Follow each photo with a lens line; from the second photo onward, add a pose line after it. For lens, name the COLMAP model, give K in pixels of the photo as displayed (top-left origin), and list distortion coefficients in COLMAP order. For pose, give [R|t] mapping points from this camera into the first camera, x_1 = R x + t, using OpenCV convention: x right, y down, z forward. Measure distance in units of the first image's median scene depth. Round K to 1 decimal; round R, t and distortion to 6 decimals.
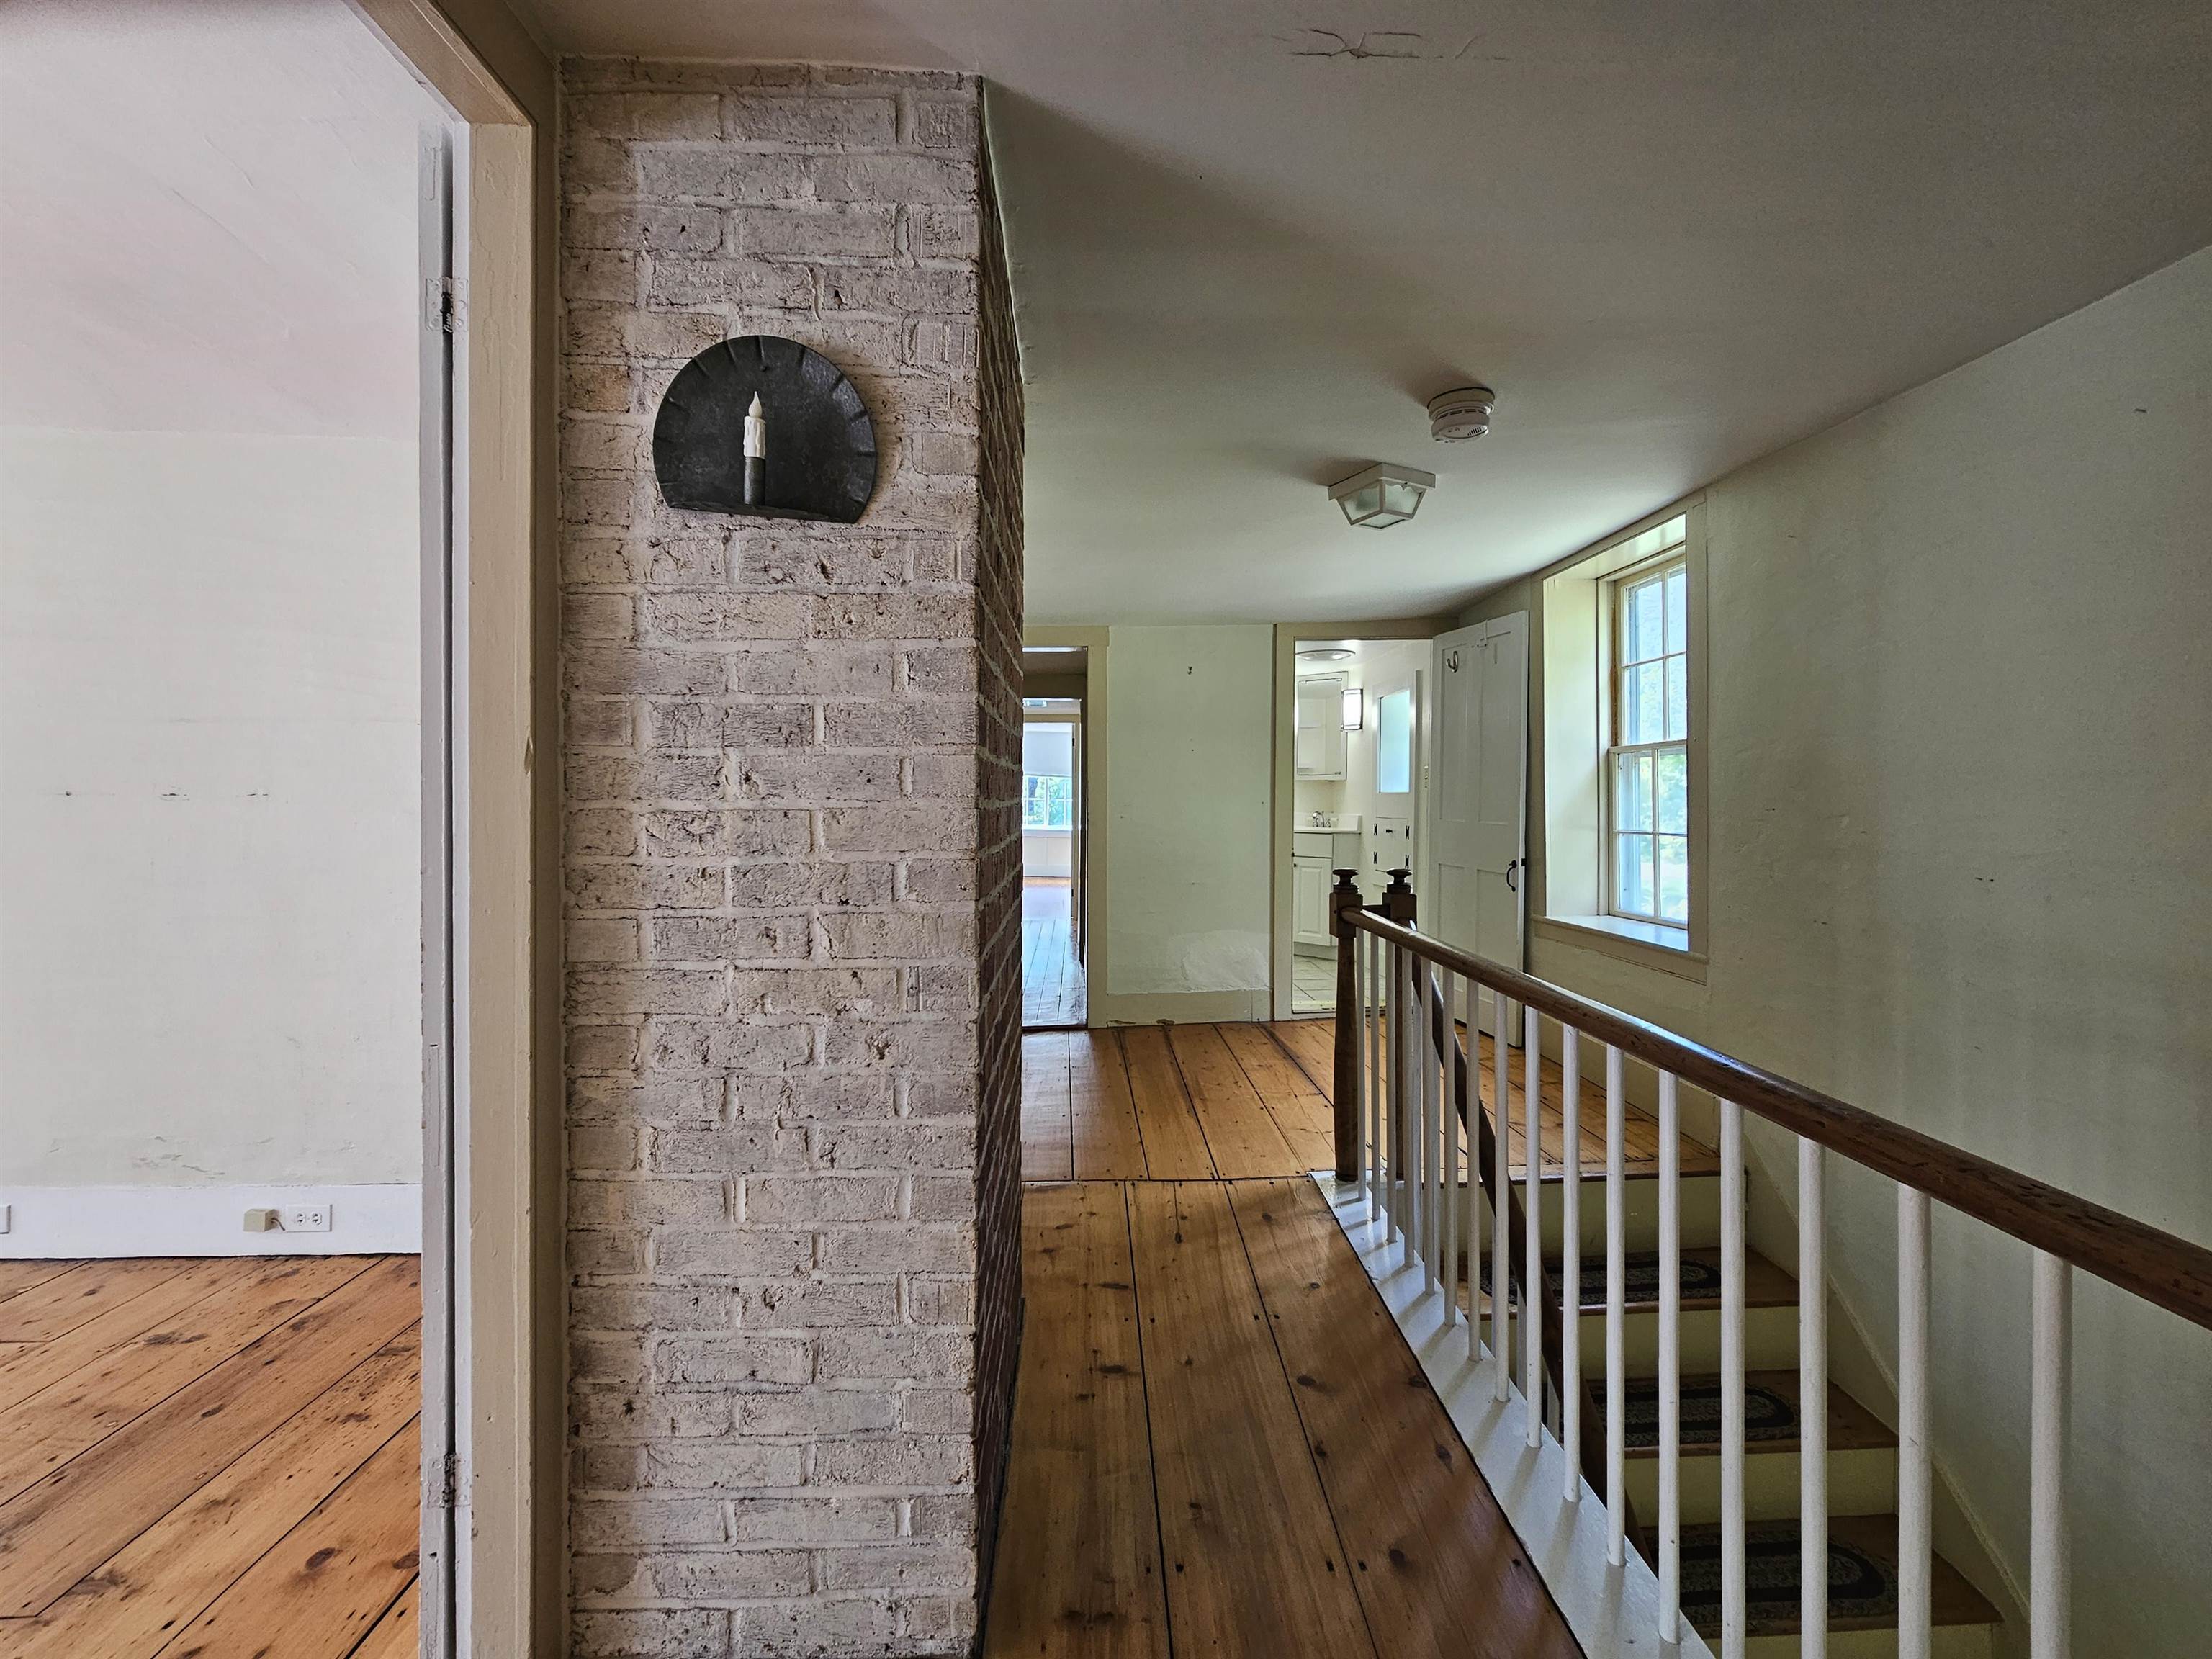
lens RADIAL K [[895.0, 0, 1105.5], [0, 895.0, 809.1], [0, 0, 1]] dist [-0.005791, 0.001507]
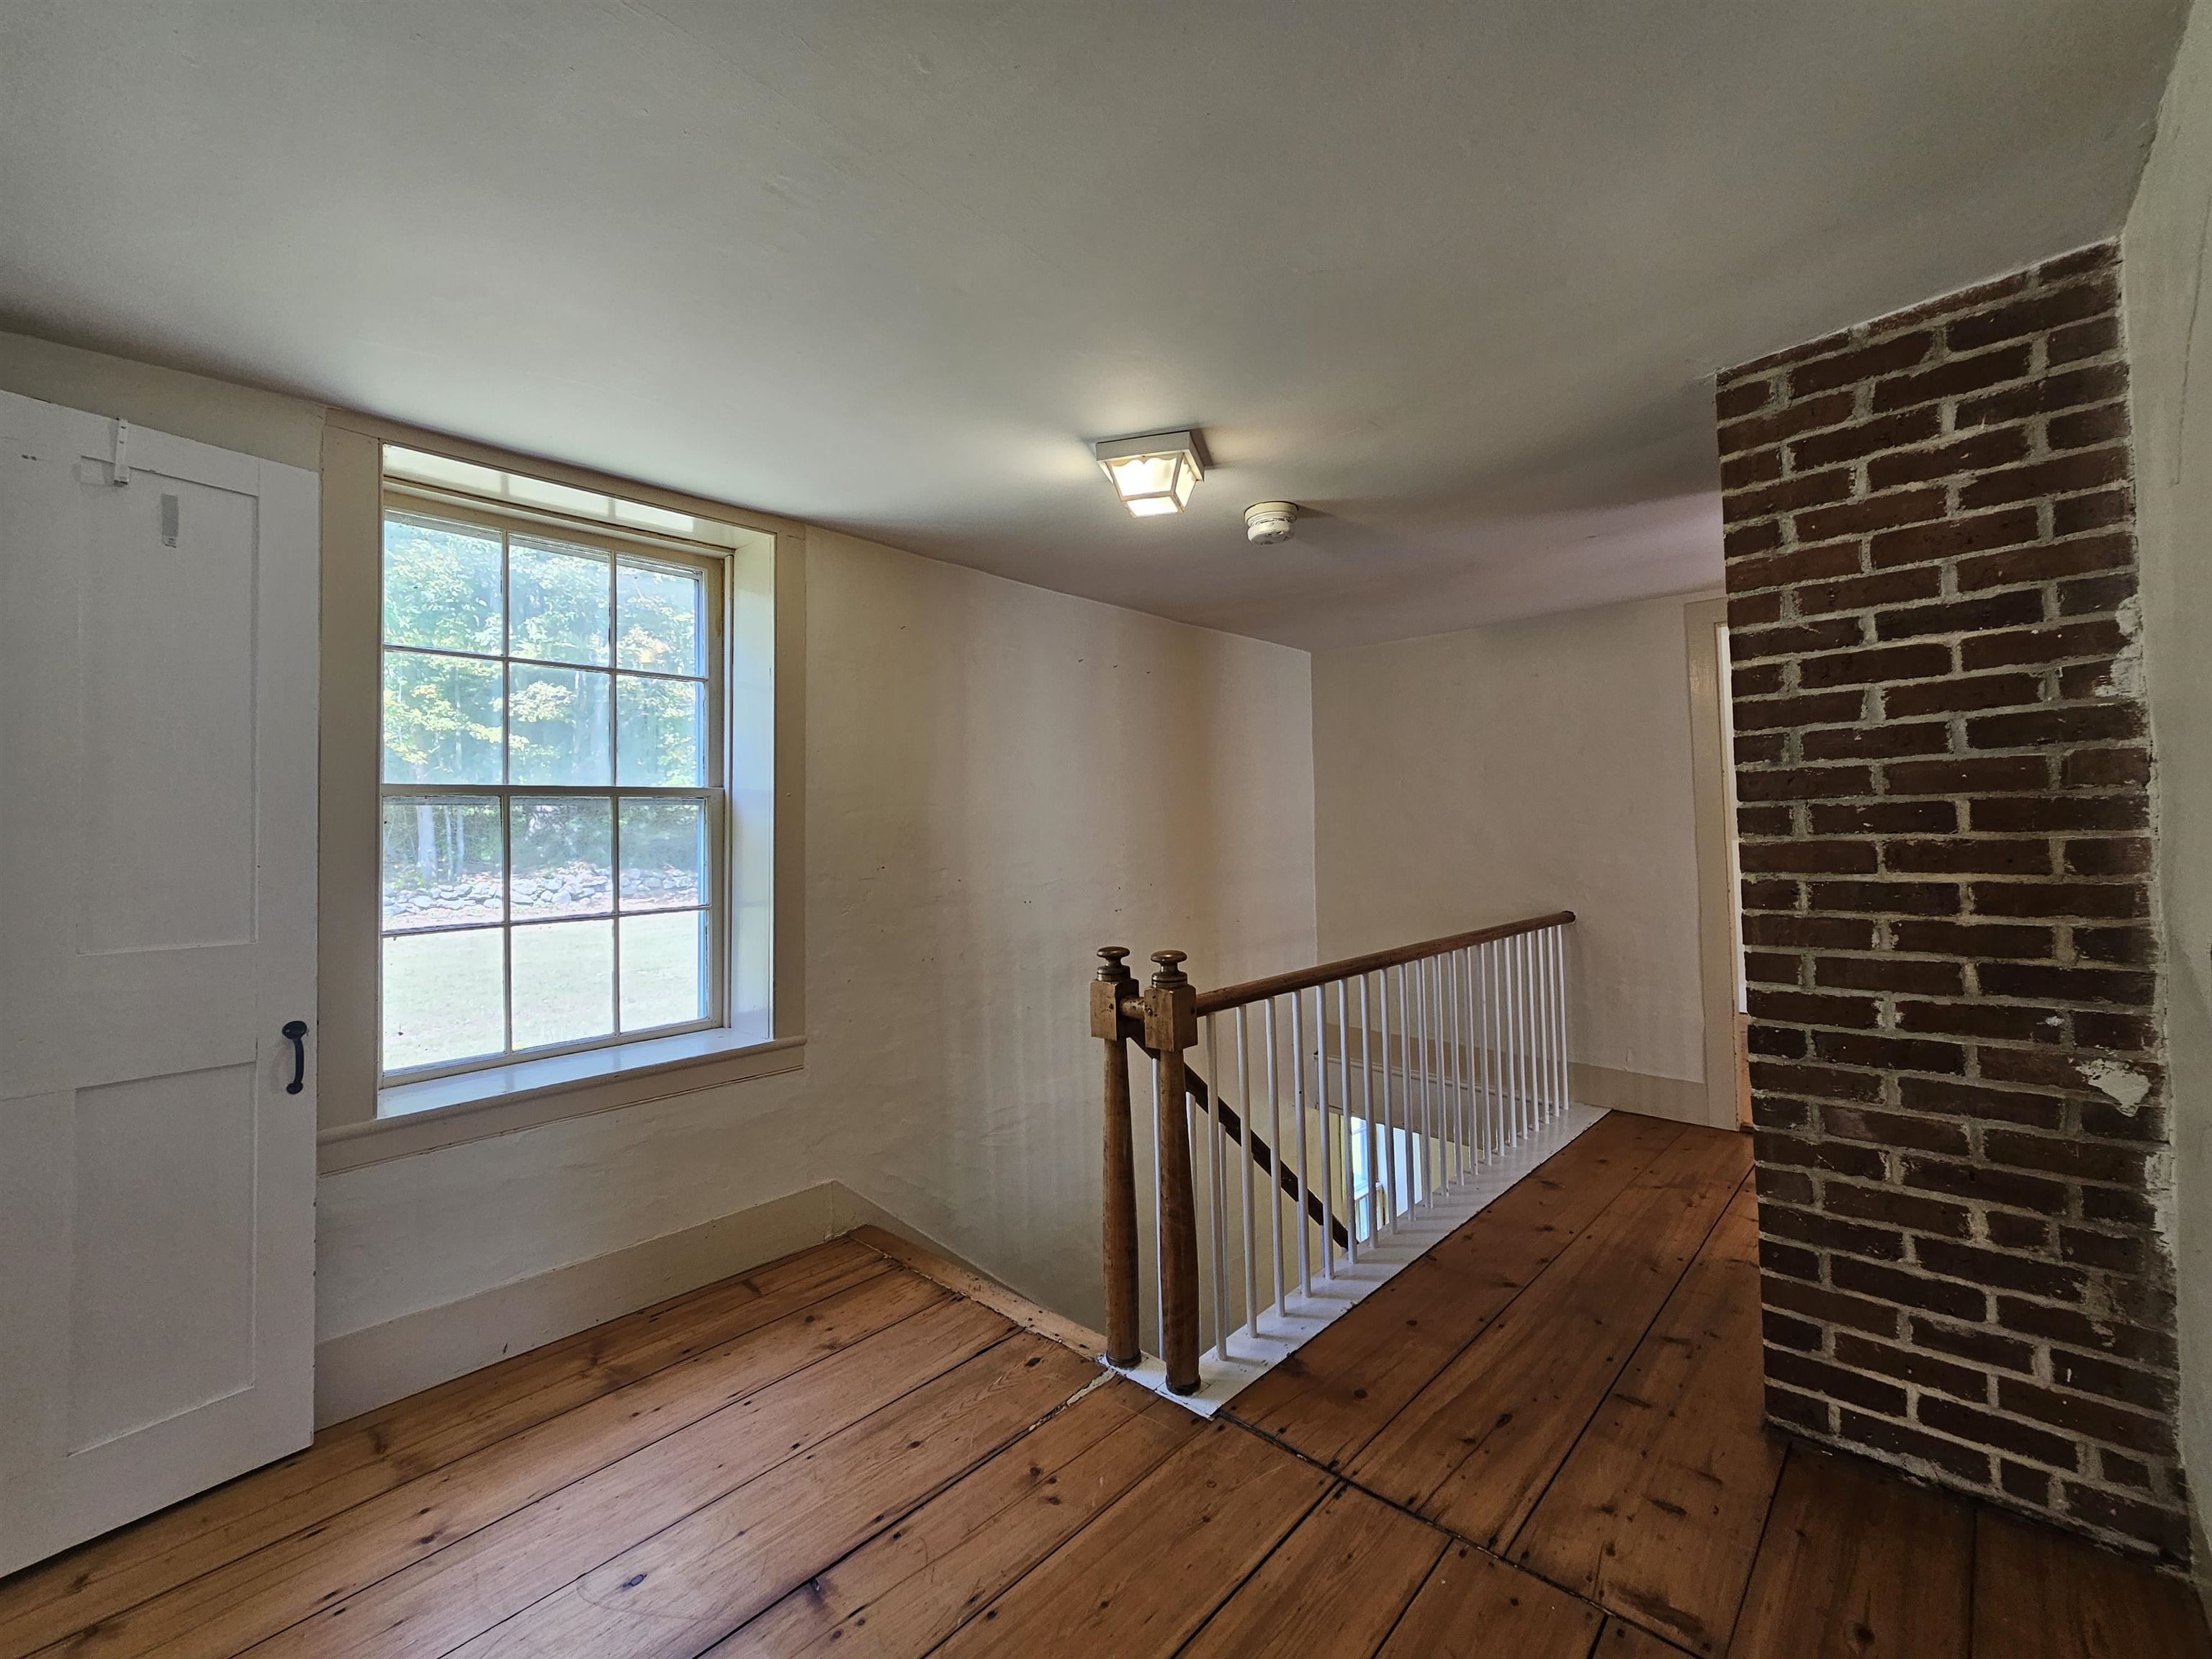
lens RADIAL K [[895.0, 0, 1103.1], [0, 895.0, 828.2], [0, 0, 1]] dist [-0.005791, 0.001507]
pose [[-0.700170, 0.029041, 0.713386, -0.478764], [0.034415, 0.999384, -0.006906, -0.070954], [-0.713147, 0.019716, -0.700738, 3.562258]]
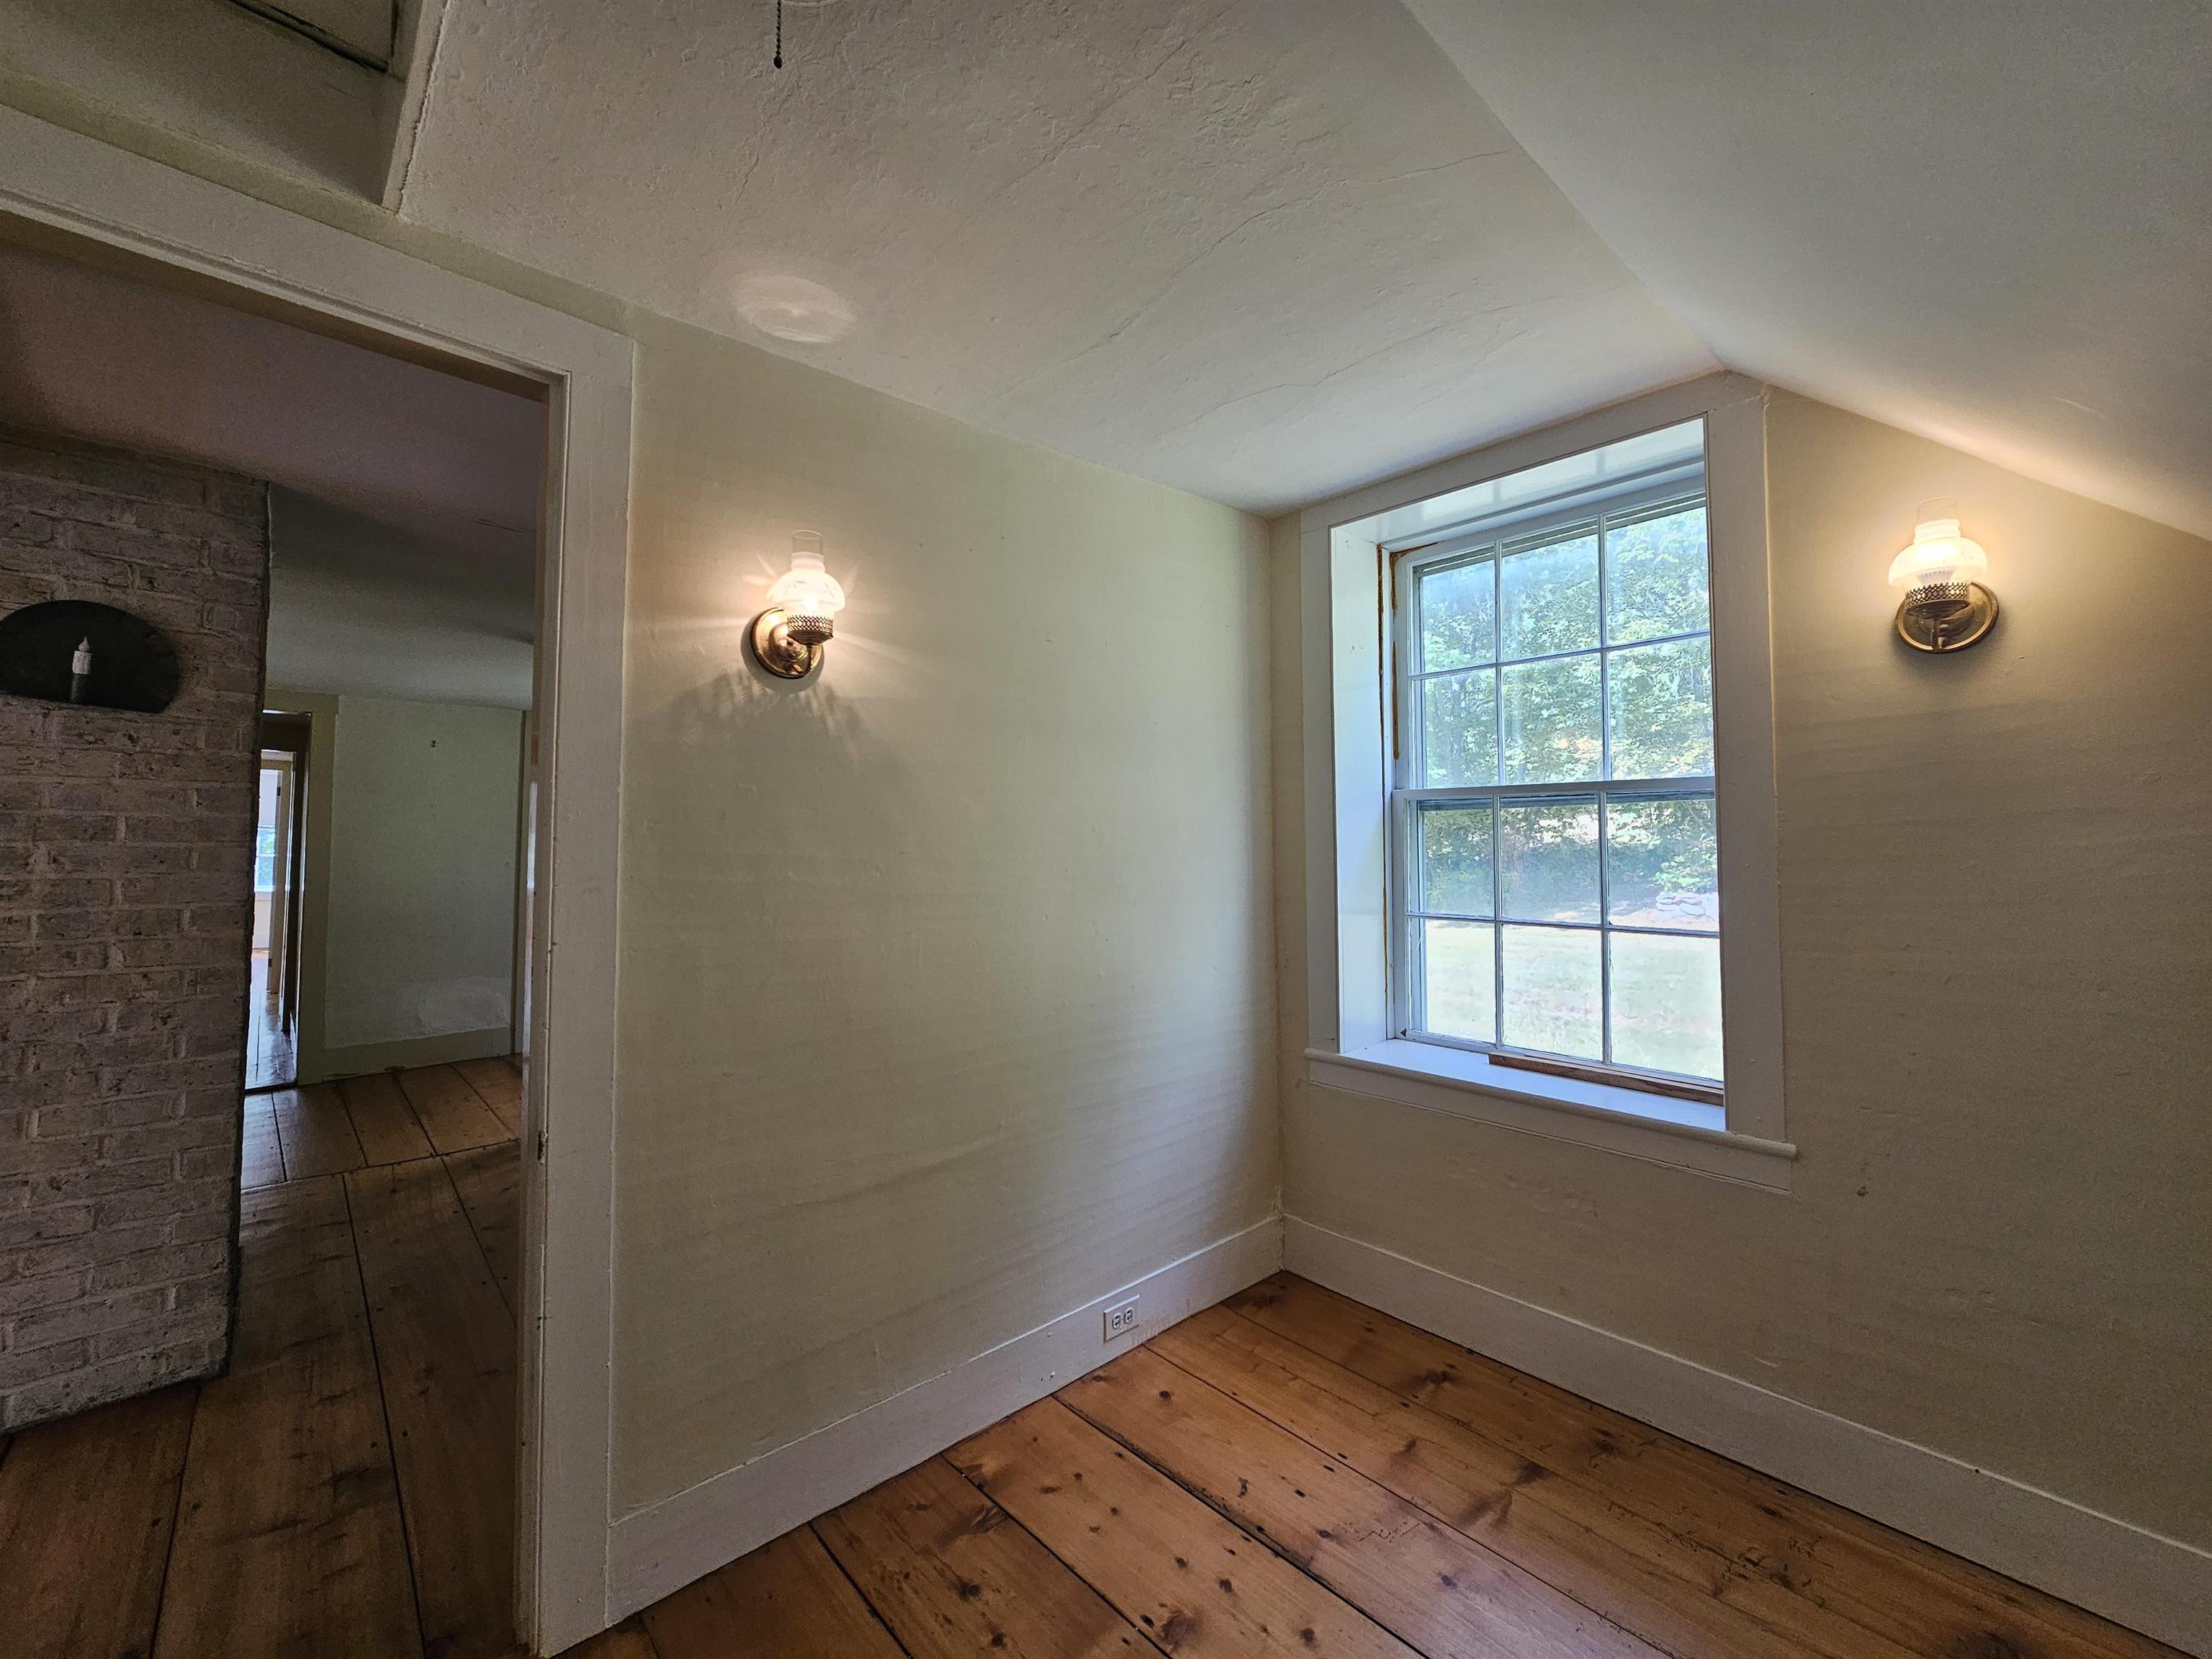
lens RADIAL K [[895.0, 0, 1106.0], [0, 895.0, 822.9], [0, 0, 1]] dist [-0.005791, 0.001507]
pose [[0.749381, 0.029281, 0.661492, -0.039226], [0.000611, 0.998991, -0.044913, -0.028511], [-0.662139, 0.034061, 0.748606, -1.483478]]
